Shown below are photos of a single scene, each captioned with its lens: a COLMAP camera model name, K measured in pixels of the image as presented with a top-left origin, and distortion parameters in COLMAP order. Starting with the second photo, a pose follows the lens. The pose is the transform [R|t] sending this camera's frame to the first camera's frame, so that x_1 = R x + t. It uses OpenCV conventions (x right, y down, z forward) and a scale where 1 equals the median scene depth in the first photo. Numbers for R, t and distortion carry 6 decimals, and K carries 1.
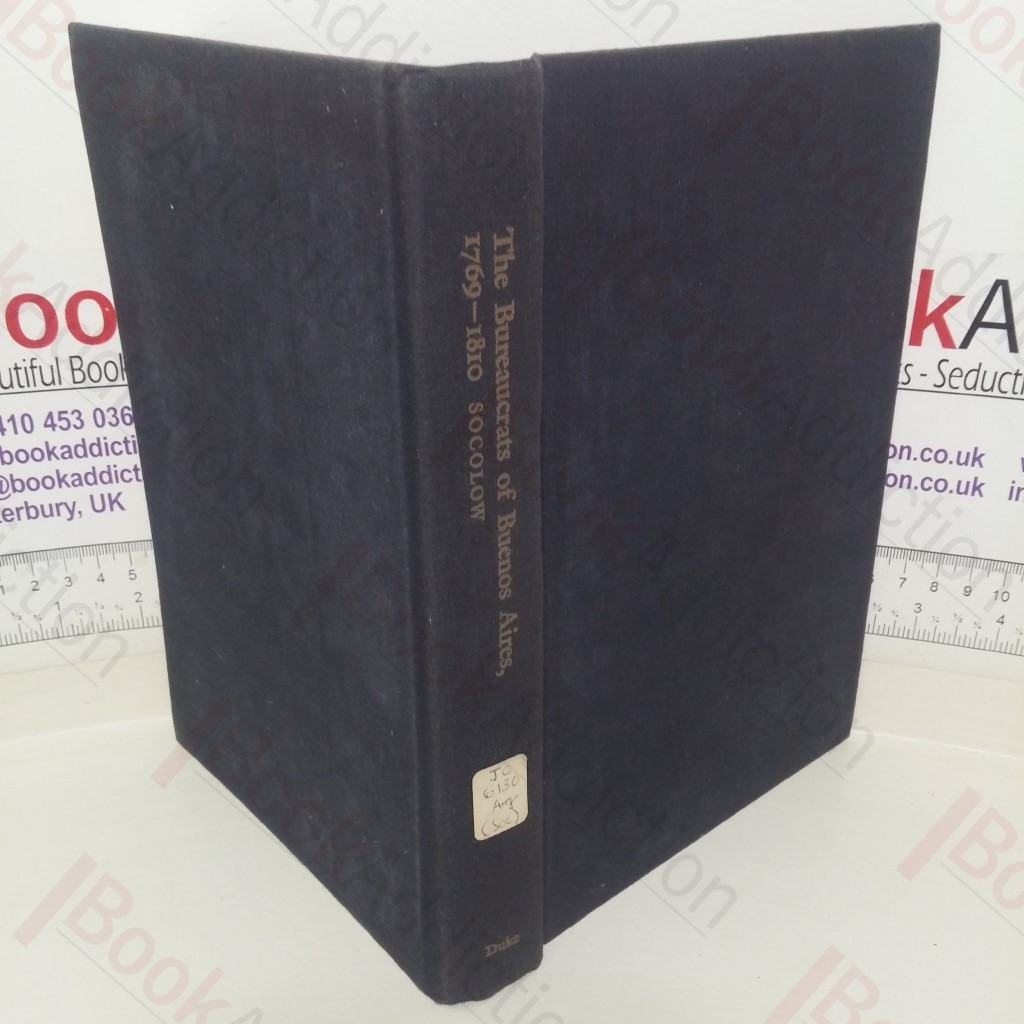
lens RADIAL K [[1233.9, 0, 491.0], [0, 1233.9, 501.1], [0, 0, 1]] dist [0.044978, 0.000000]
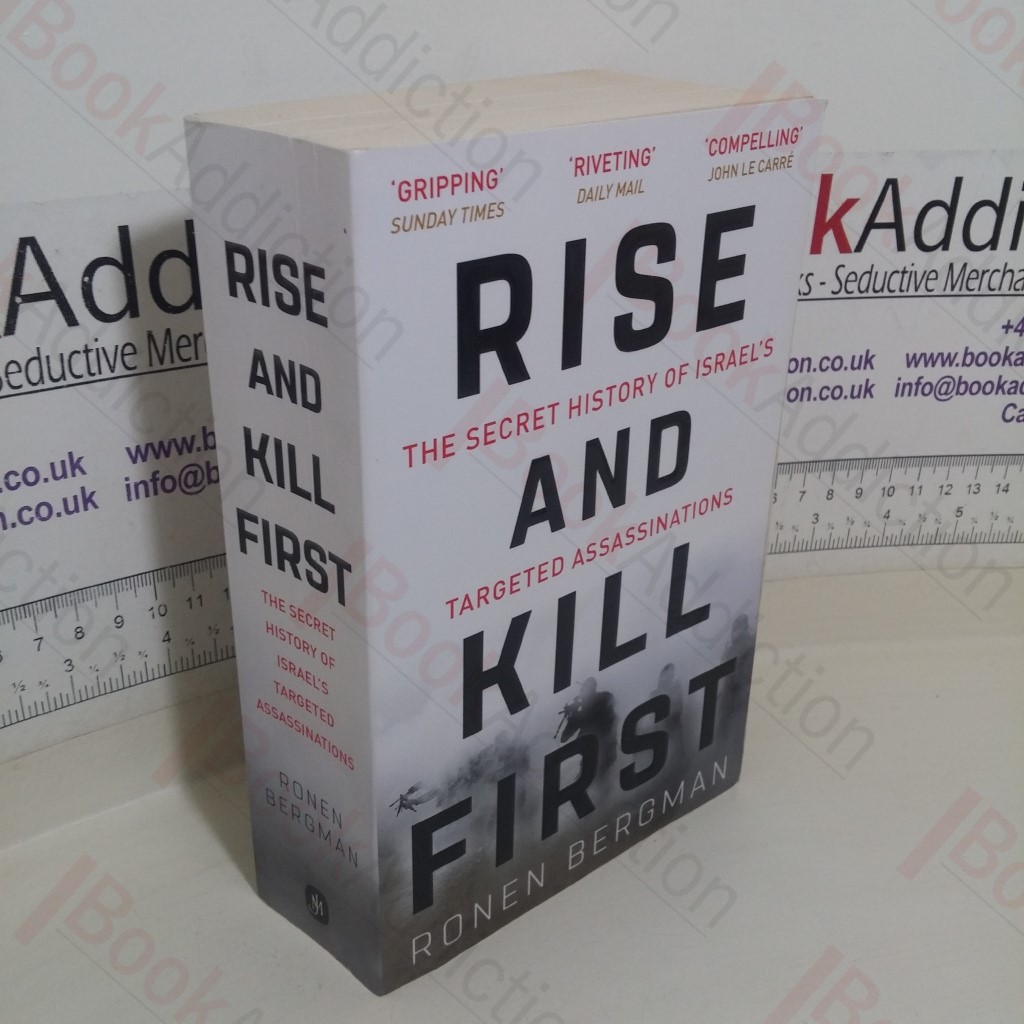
lens RADIAL K [[1233.9, 0, 496.6], [0, 1233.9, 518.8], [0, 0, 1]] dist [0.044978, 0.000000]
pose [[0.887770, -0.180502, 0.423419, -0.328214], [0.164577, 0.983567, 0.074228, -0.032382], [-0.429859, 0.003788, 0.902888, 0.215640]]
